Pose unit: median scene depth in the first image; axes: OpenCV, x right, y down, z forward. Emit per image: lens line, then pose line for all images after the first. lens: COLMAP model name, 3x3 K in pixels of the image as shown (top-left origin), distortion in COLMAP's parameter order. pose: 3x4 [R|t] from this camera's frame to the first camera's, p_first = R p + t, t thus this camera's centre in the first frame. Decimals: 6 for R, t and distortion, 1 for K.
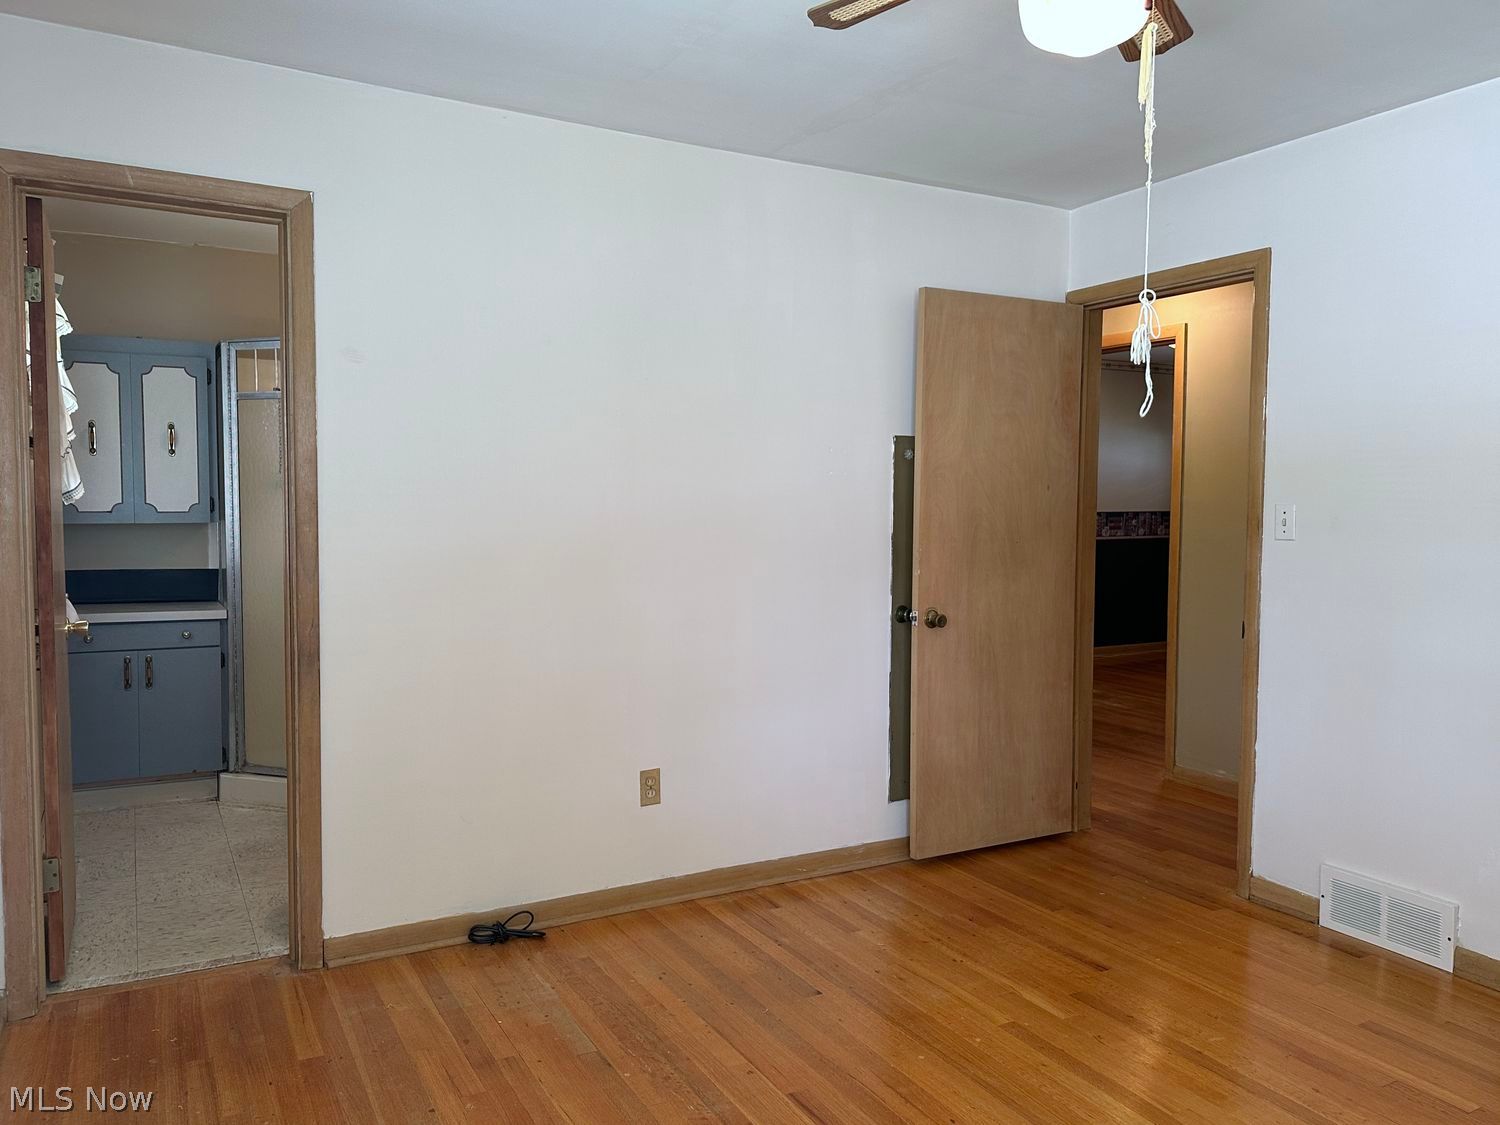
lens RADIAL K [[1088.8, 0, 742.5], [0, 1088.8, 558.3], [0, 0, 1]] dist [0.094687, -0.122440]
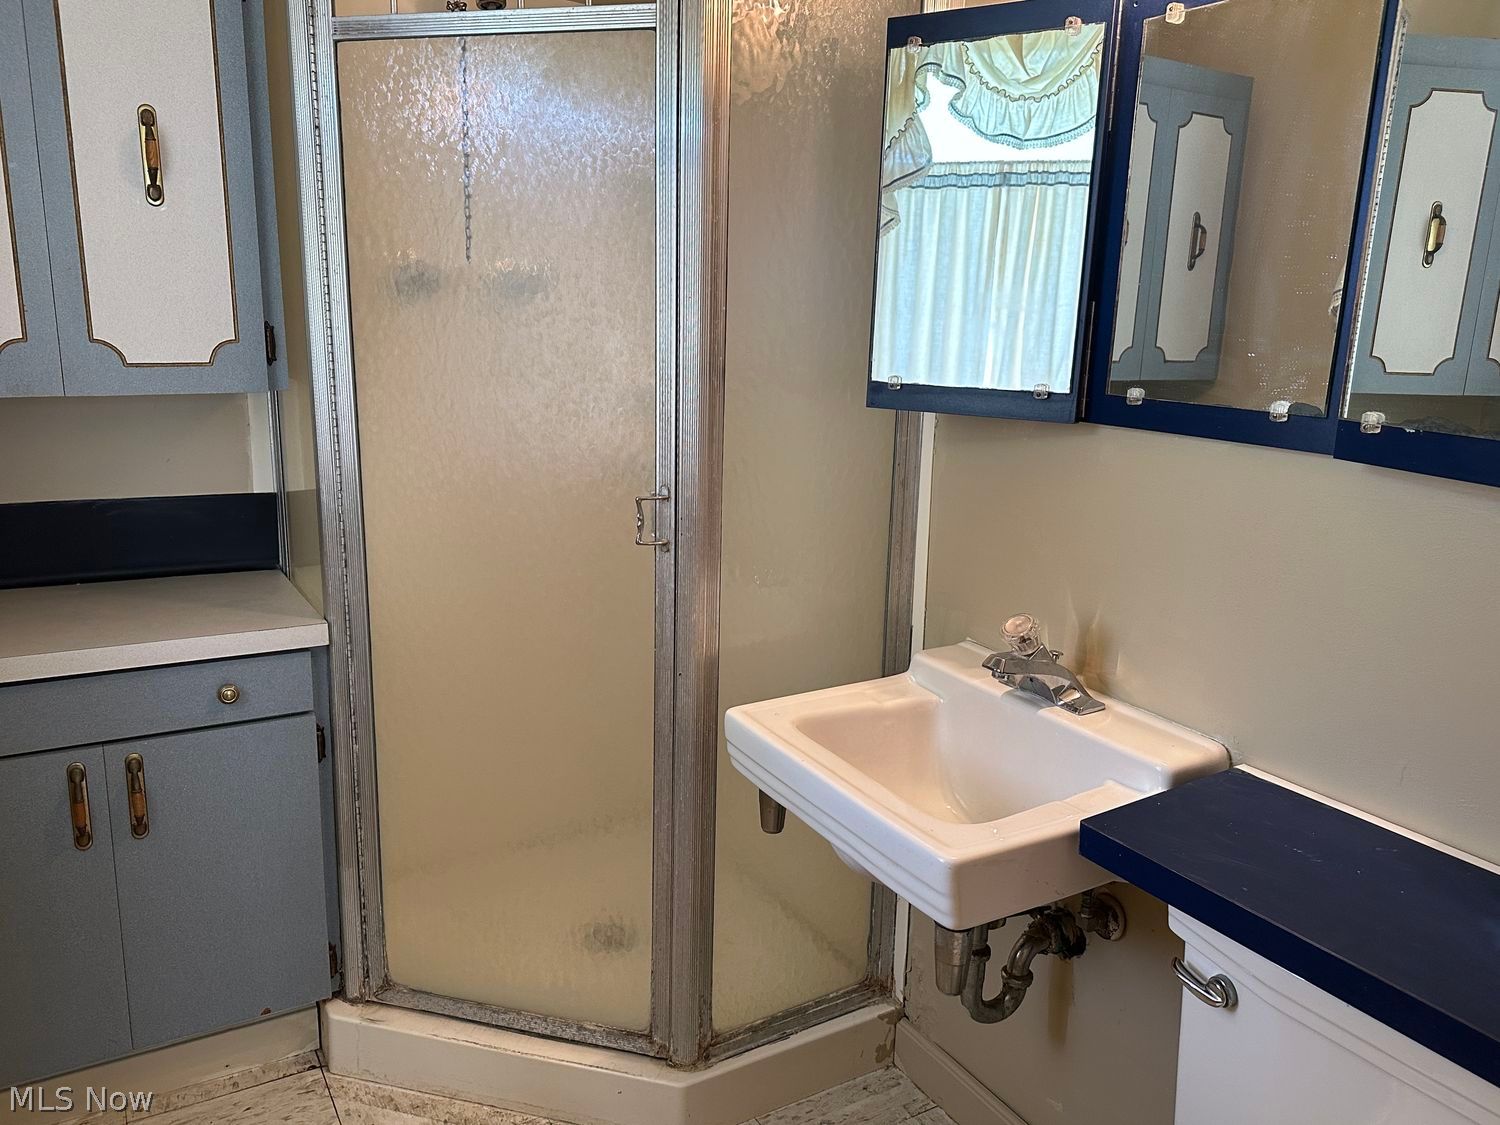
lens RADIAL K [[1088.8, 0, 742.5], [0, 1088.8, 558.3], [0, 0, 1]] dist [0.094687, -0.122440]
pose [[0.999022, 0.011901, 0.042573, -0.337471], [-0.018762, 0.986180, 0.164613, -0.041661], [-0.040026, -0.165250, 0.985439, 0.615849]]
